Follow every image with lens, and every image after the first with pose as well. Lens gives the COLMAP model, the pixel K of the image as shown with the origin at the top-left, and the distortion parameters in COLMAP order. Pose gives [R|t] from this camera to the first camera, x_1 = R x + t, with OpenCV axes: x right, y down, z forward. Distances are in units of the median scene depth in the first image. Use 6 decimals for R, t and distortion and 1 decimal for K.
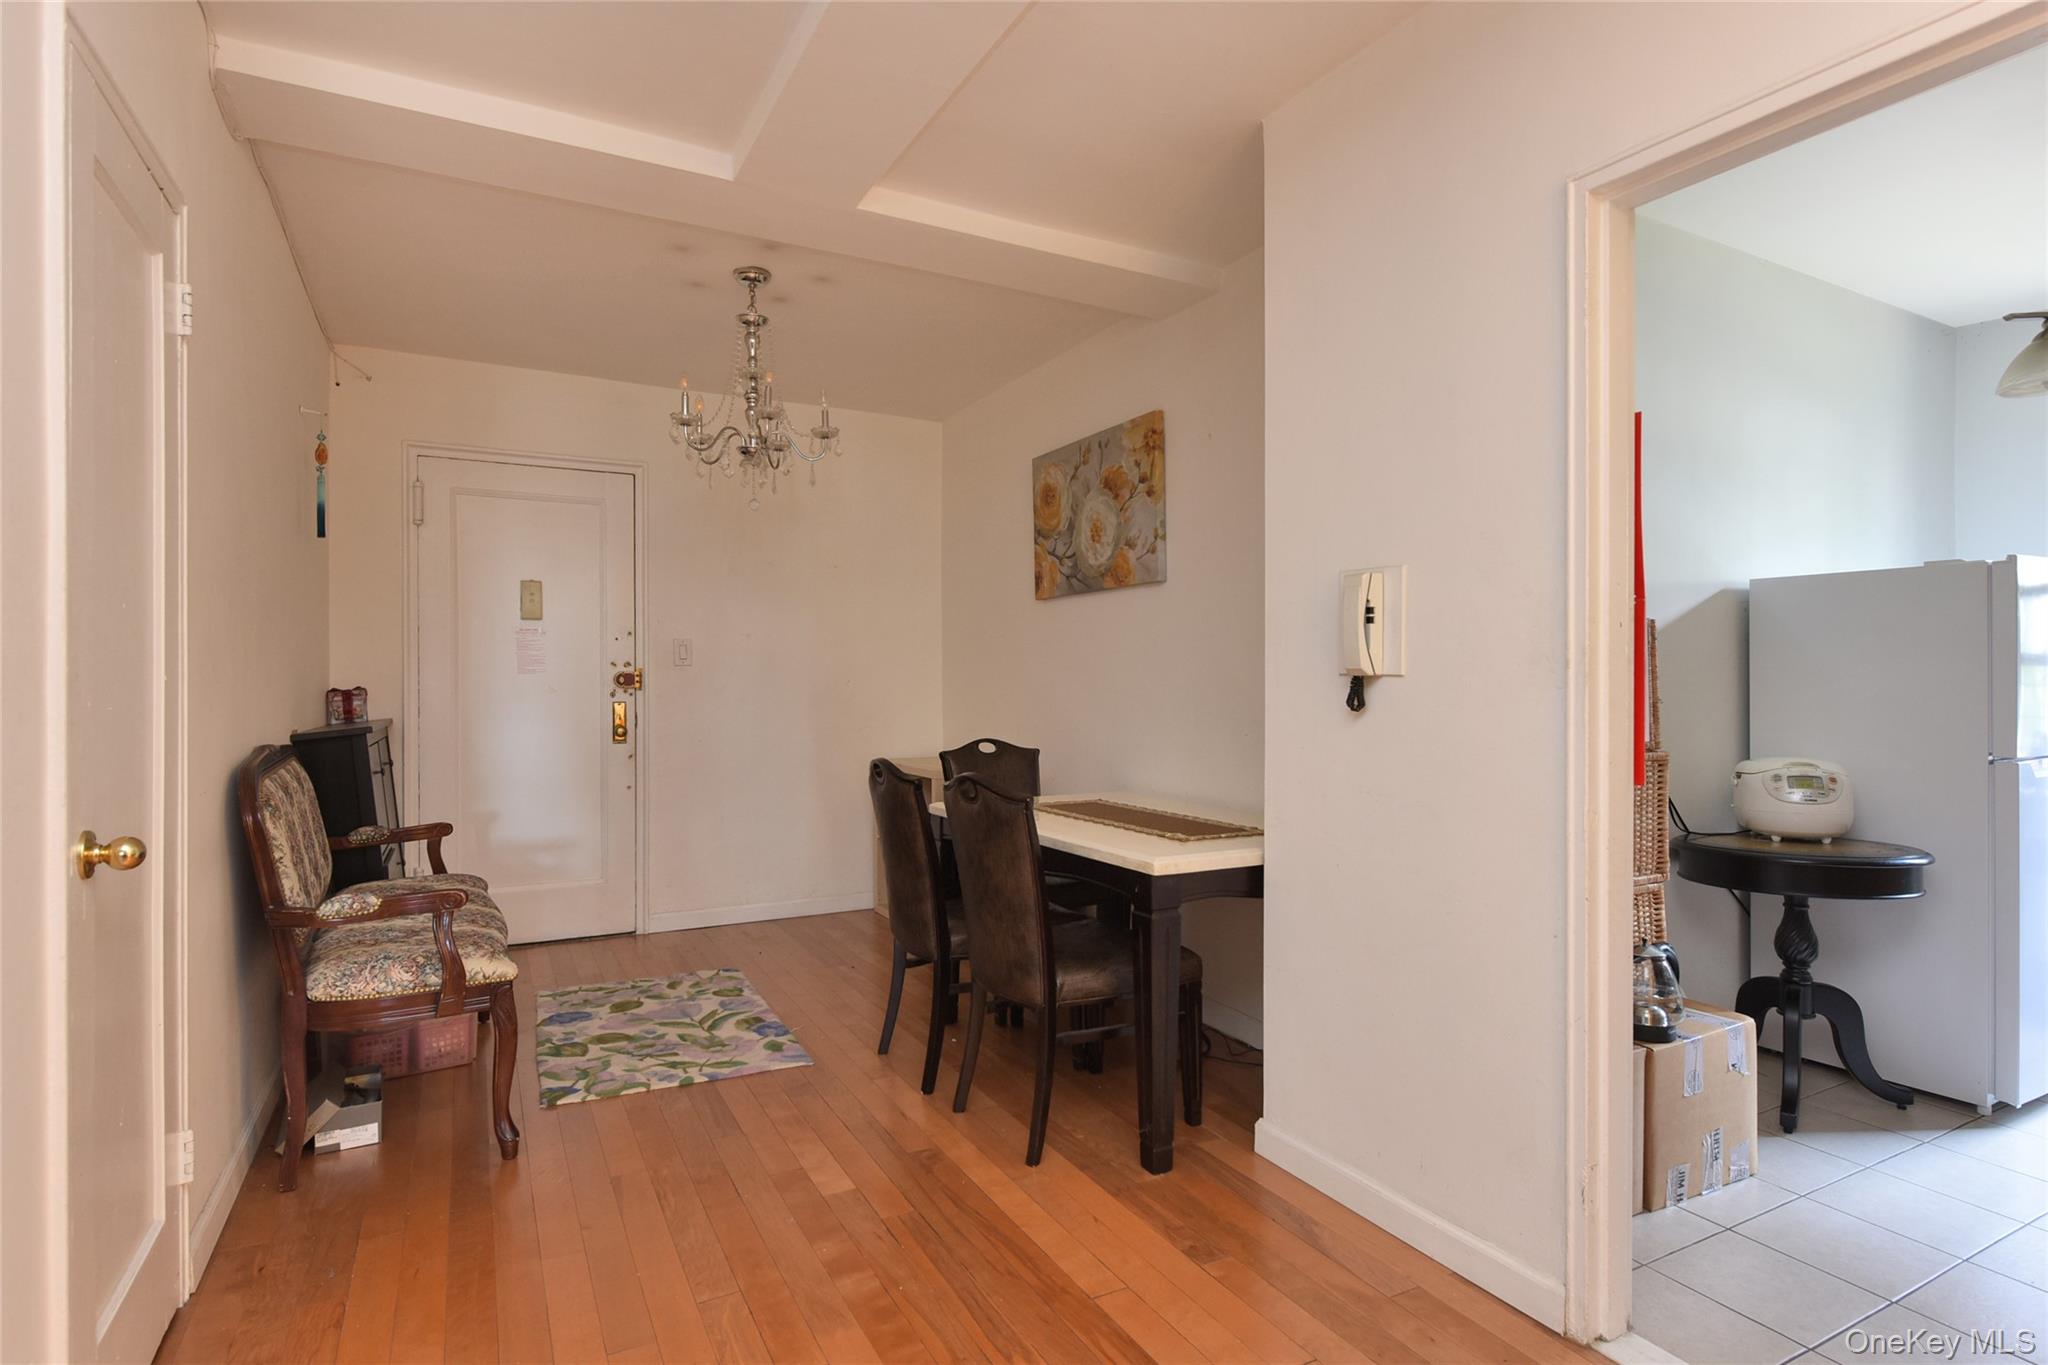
lens RADIAL K [[1027.4, 0, 1024.0], [0, 1027.4, 682.5], [0, 0, 1]] dist [0.001479, 0.000533]
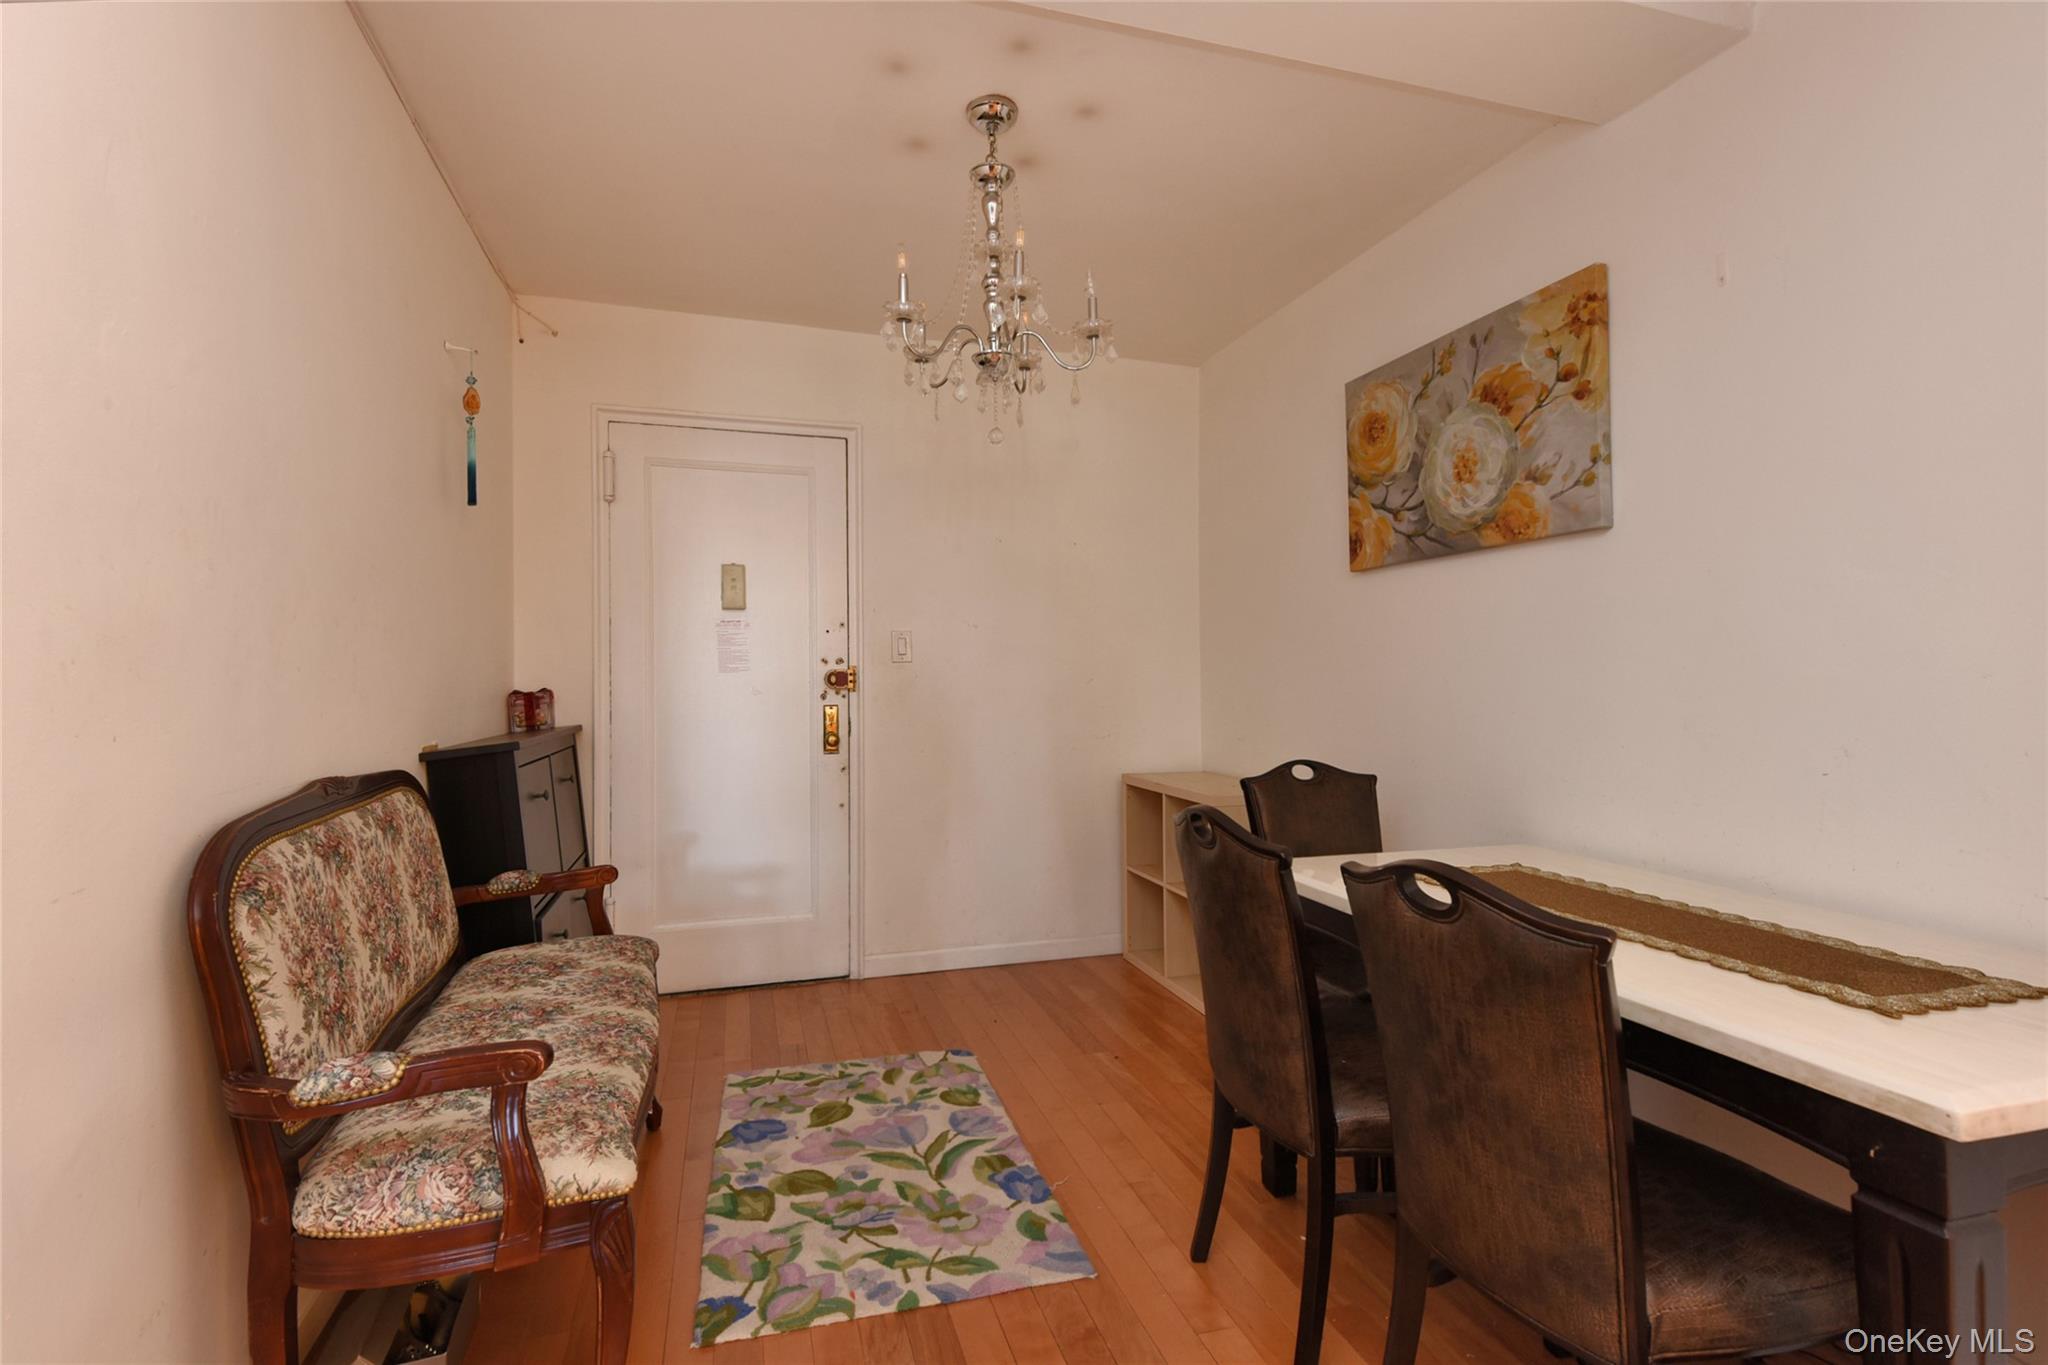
lens RADIAL K [[988.2, 0, 1024.0], [0, 988.2, 682.5], [0, 0, 1]] dist [0.000458, -0.000129]
pose [[0.980451, -0.002133, -0.196752, -0.102074], [0.002970, 0.999988, 0.003959, -0.003705], [0.196741, -0.004465, 0.980445, 0.310107]]
